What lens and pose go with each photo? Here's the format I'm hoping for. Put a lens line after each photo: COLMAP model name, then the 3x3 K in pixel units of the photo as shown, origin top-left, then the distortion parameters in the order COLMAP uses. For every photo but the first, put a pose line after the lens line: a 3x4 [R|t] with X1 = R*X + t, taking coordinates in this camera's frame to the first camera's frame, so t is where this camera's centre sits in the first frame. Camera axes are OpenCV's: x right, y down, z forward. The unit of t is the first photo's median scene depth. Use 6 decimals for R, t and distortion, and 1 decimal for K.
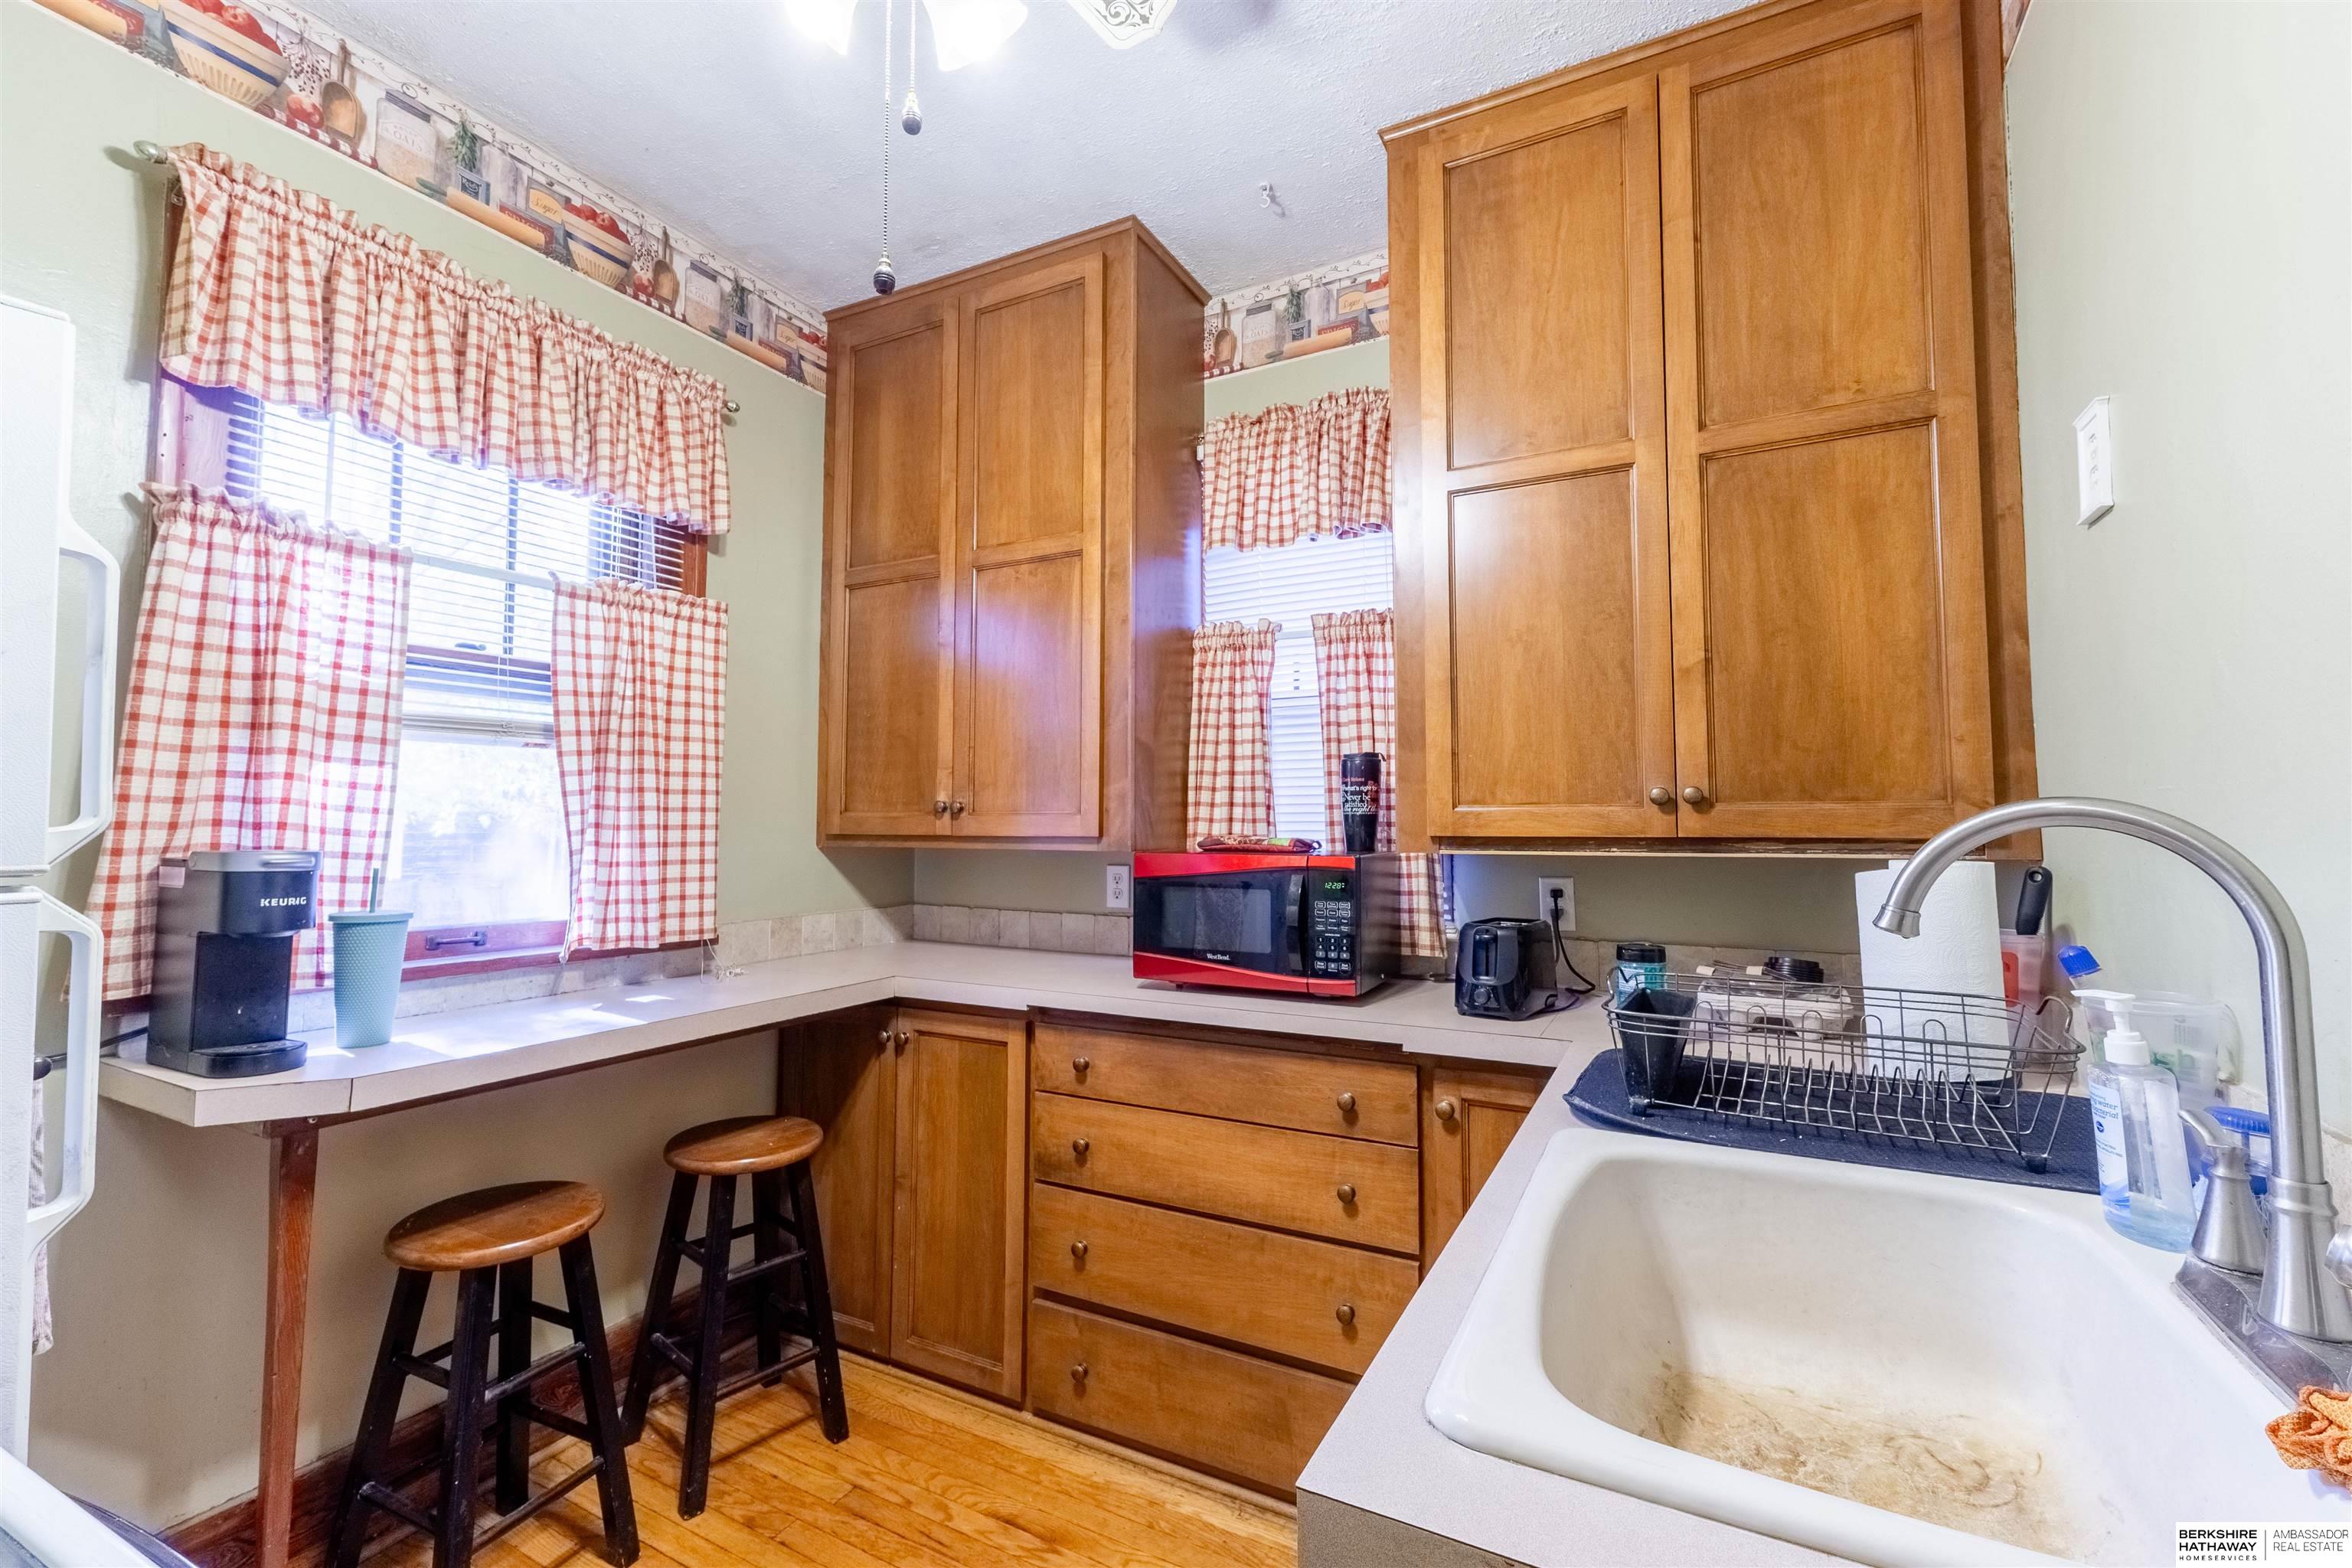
lens RADIAL K [[992.3, 0, 1181.5], [0, 992.3, 772.3], [0, 0, 1]] dist [0.009774, -0.000695]
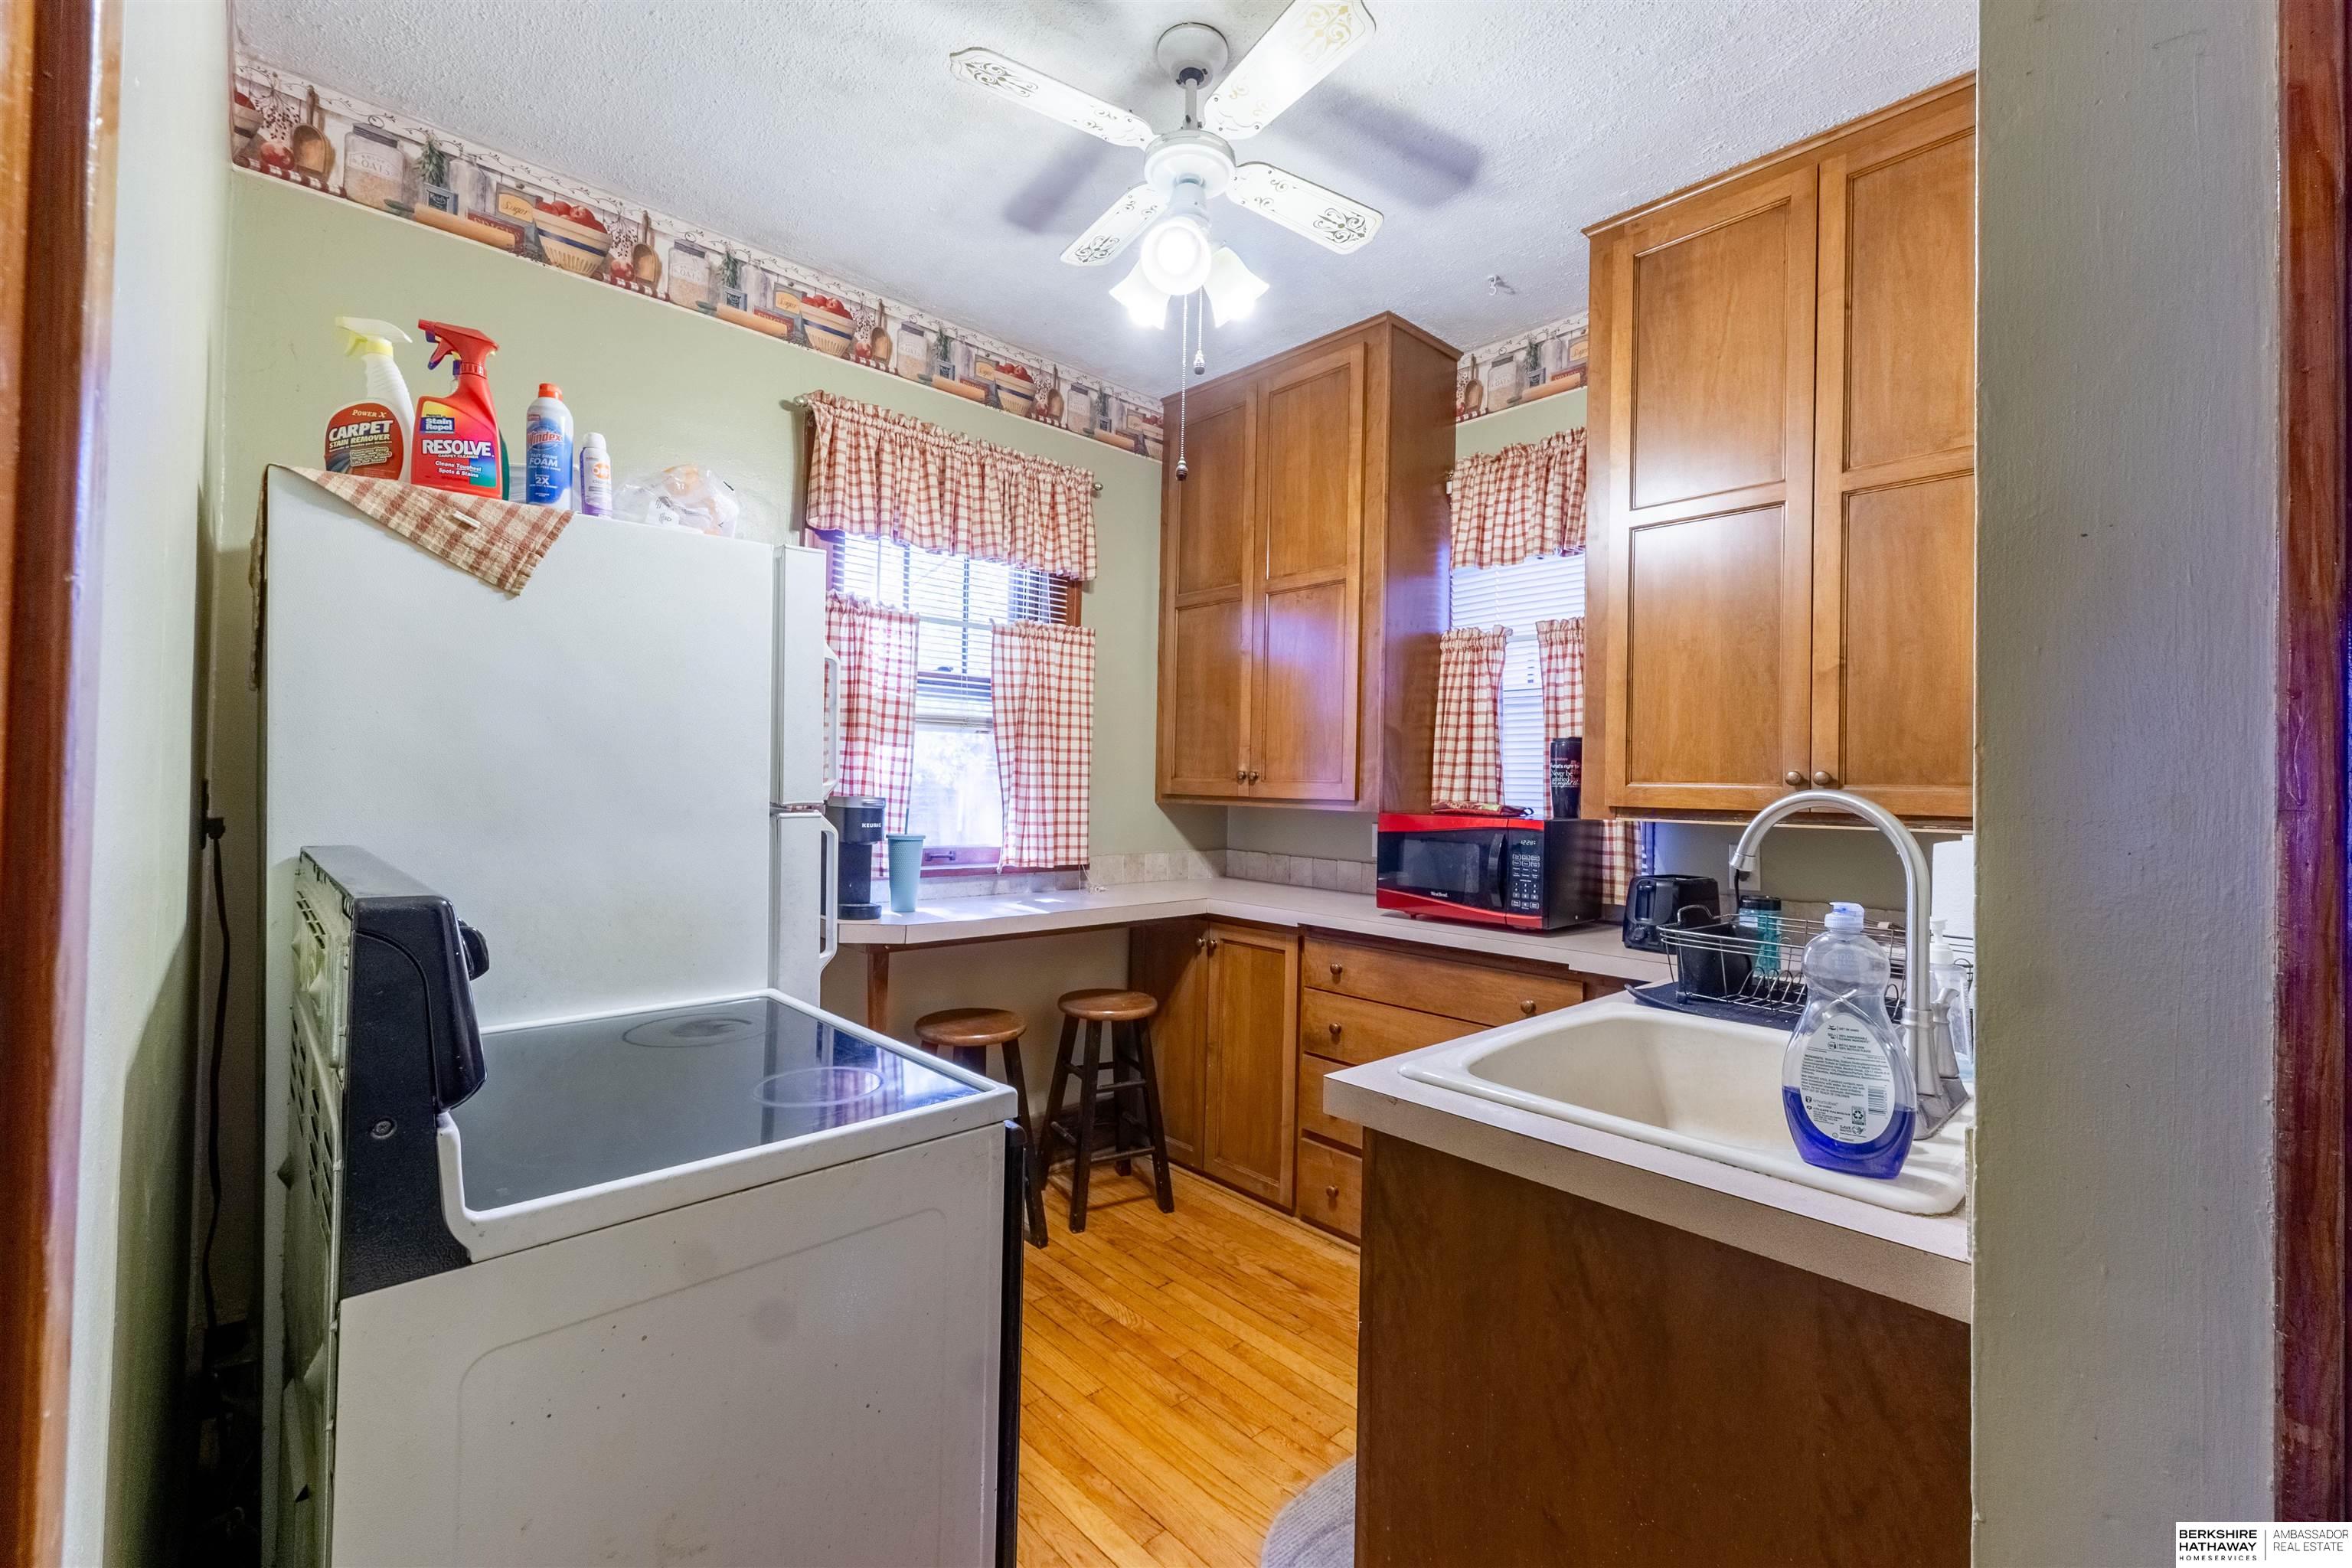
lens RADIAL K [[992.3, 0, 1173.7], [0, 992.3, 778.6], [0, 0, 1]] dist [0.009774, -0.000695]
pose [[0.941152, 0.016562, -0.337577, 0.152128], [-0.001609, 0.999007, 0.044526, -0.024744], [0.337979, -0.041363, 0.940244, -0.352125]]
